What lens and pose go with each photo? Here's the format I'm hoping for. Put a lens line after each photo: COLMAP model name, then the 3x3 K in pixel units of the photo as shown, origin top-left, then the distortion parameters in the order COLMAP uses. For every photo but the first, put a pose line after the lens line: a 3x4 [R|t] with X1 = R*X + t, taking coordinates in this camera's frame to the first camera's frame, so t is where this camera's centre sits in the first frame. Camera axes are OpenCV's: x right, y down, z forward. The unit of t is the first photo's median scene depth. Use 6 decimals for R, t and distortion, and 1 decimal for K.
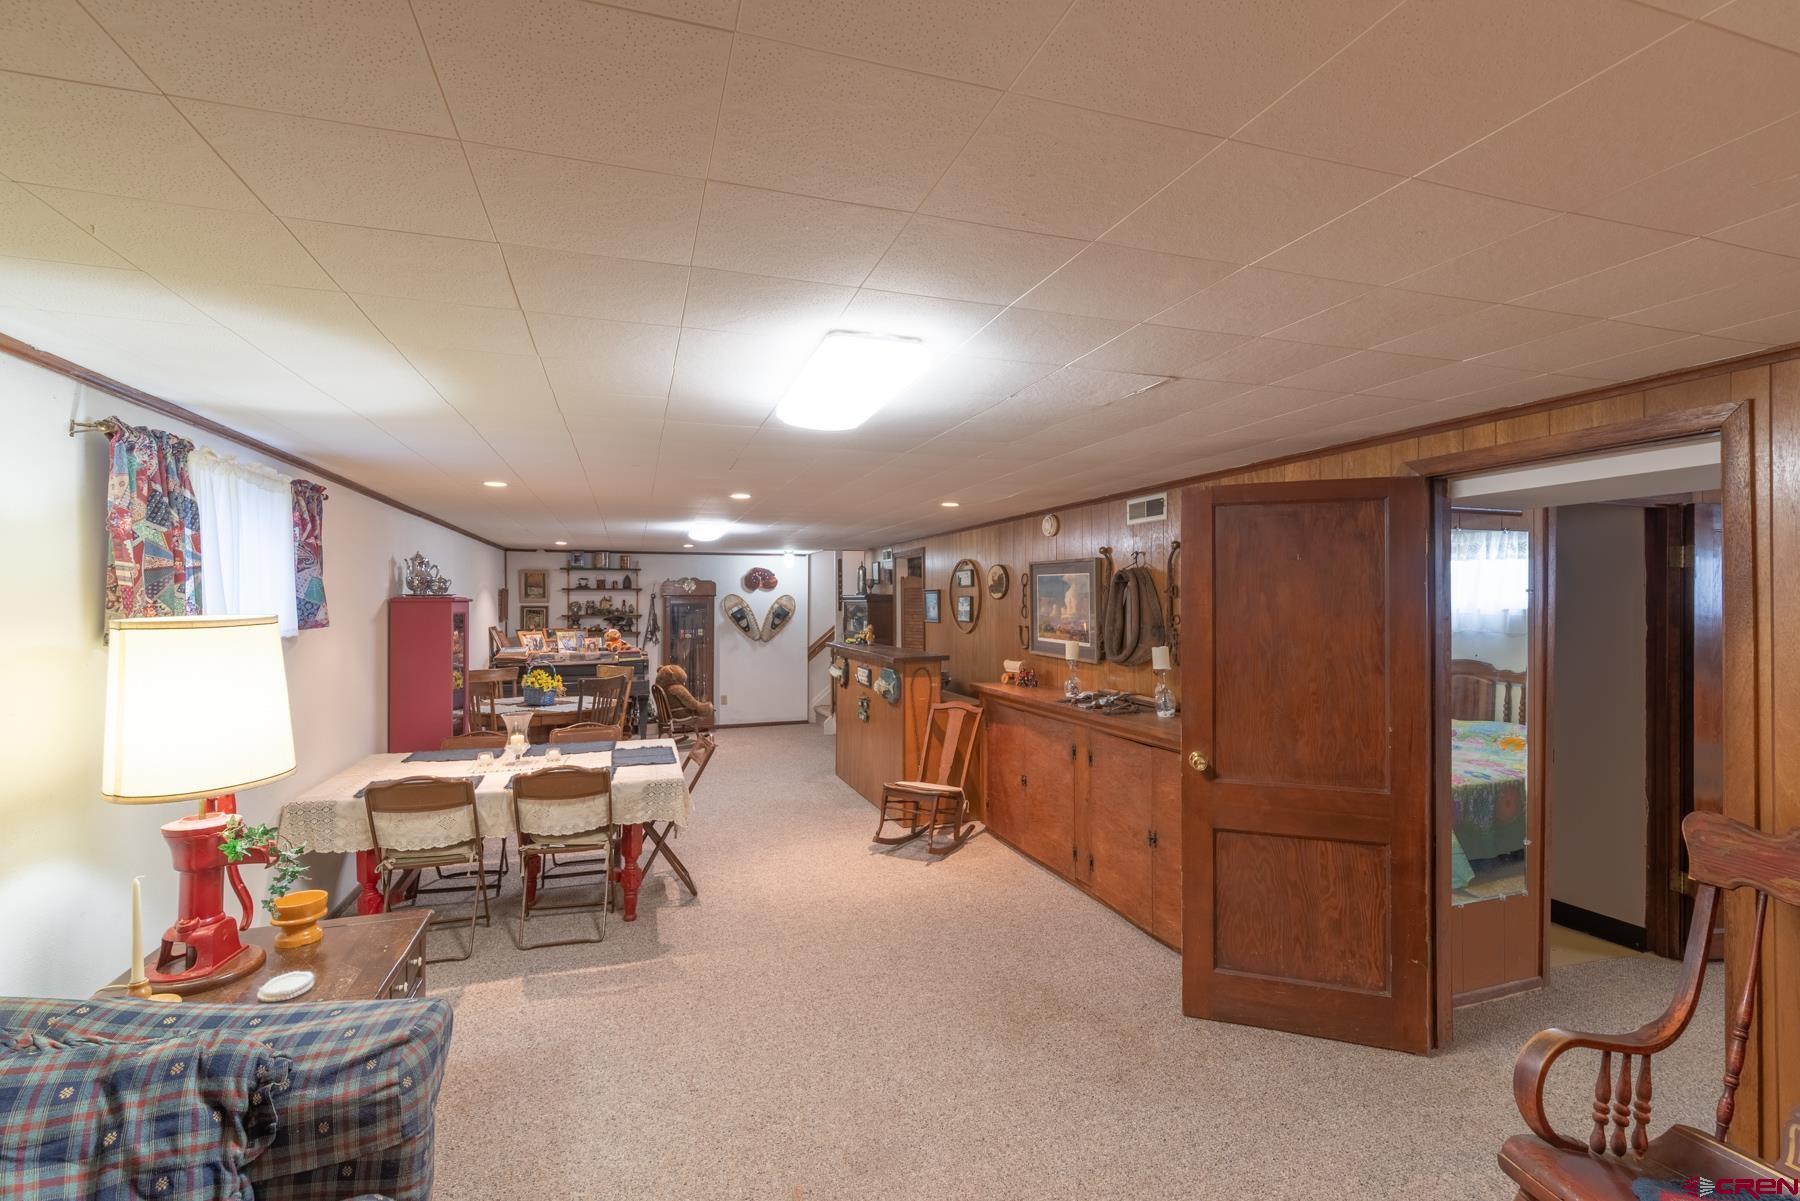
lens RADIAL K [[773.6, 0, 903.0], [0, 773.6, 604.9], [0, 0, 1]] dist [0.002005, 0.000869]
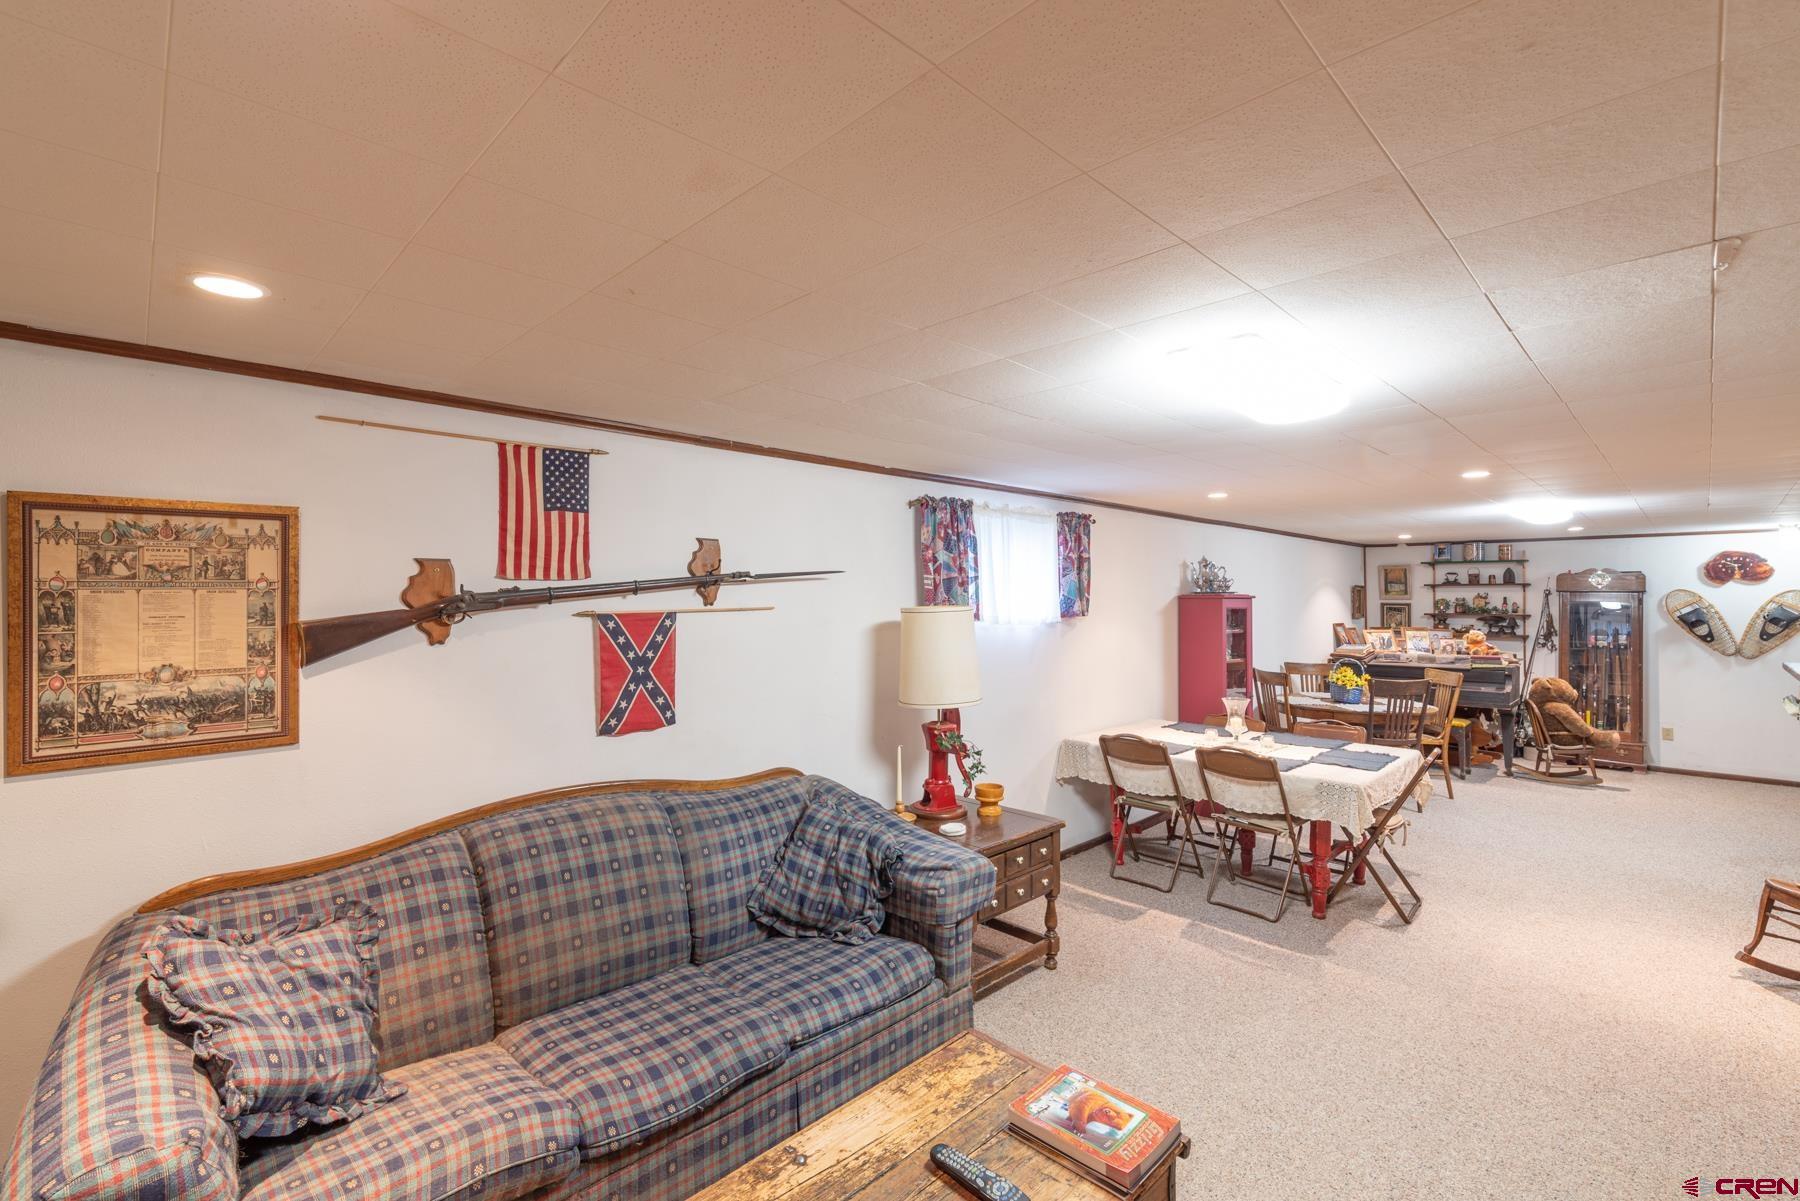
lens RADIAL K [[773.6, 0, 903.0], [0, 773.6, 604.9], [0, 0, 1]] dist [0.002005, 0.000869]
pose [[0.464707, 0.011088, -0.885395, 0.277239], [-0.007297, 0.999936, 0.008693, -0.001070], [0.885434, 0.002421, 0.464758, 0.060175]]
